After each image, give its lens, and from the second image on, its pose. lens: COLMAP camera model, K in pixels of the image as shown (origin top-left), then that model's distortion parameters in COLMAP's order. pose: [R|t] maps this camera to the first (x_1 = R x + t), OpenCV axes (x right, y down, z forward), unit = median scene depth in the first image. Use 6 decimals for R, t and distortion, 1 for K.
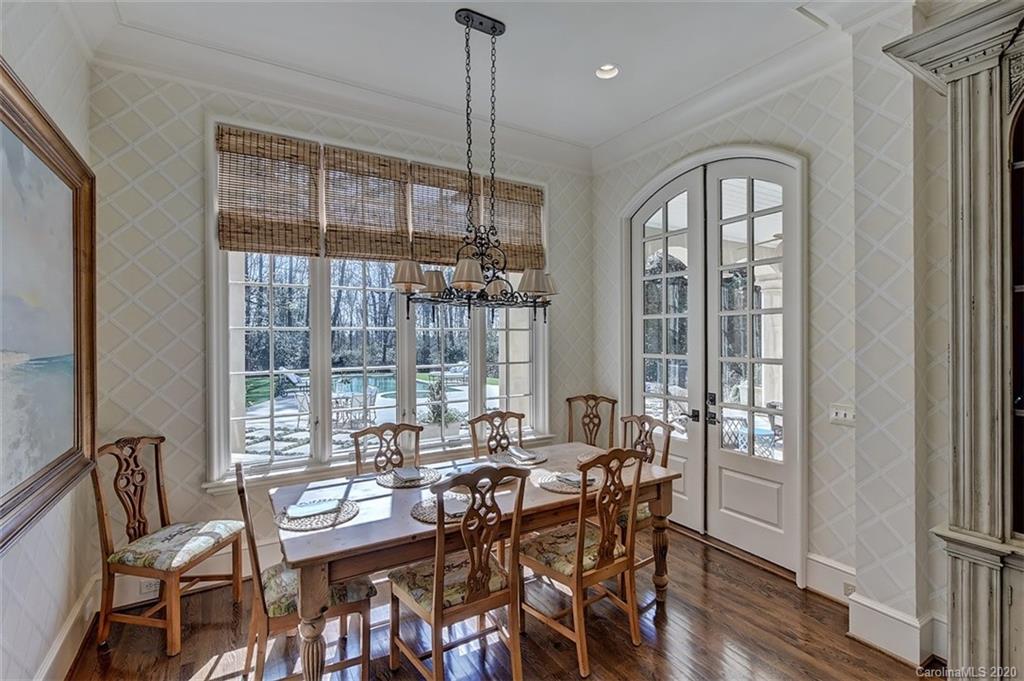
lens RADIAL K [[486.4, 0, 509.6], [0, 486.4, 338.8], [0, 0, 1]] dist [-0.001032, -0.000392]
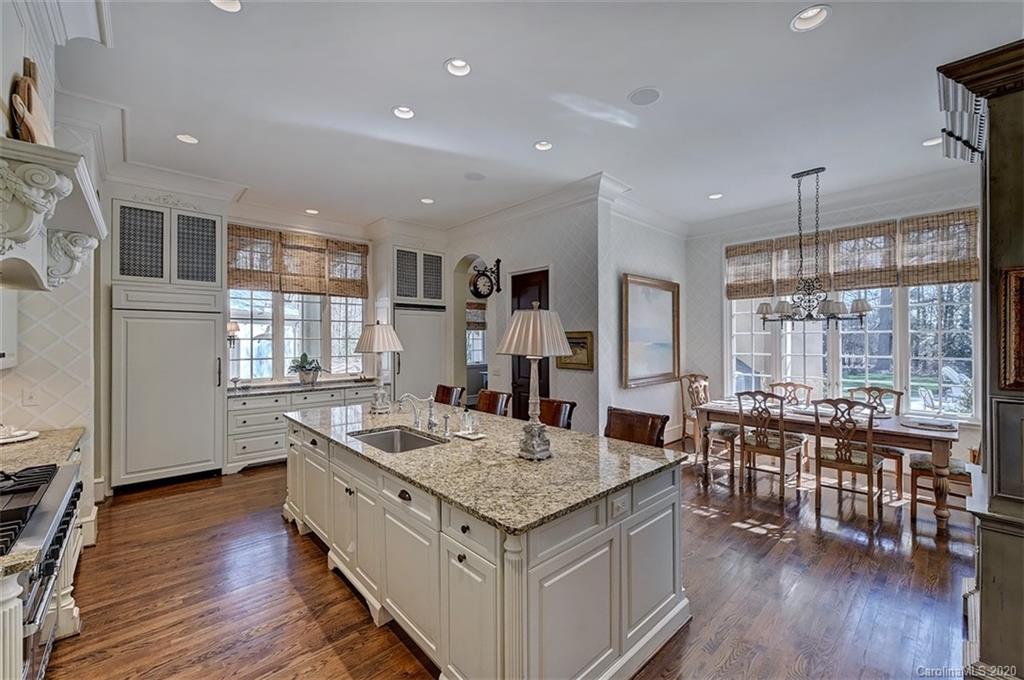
lens RADIAL K [[410.3, 0, 520.7], [0, 410.3, 336.3], [0, 0, 1]] dist [0.001086, 0.000058]
pose [[0.192736, -0.008503, -0.981214, 1.200953], [0.005678, 0.999955, -0.007550, 0.001092], [0.981234, -0.004117, 0.192776, -0.381446]]
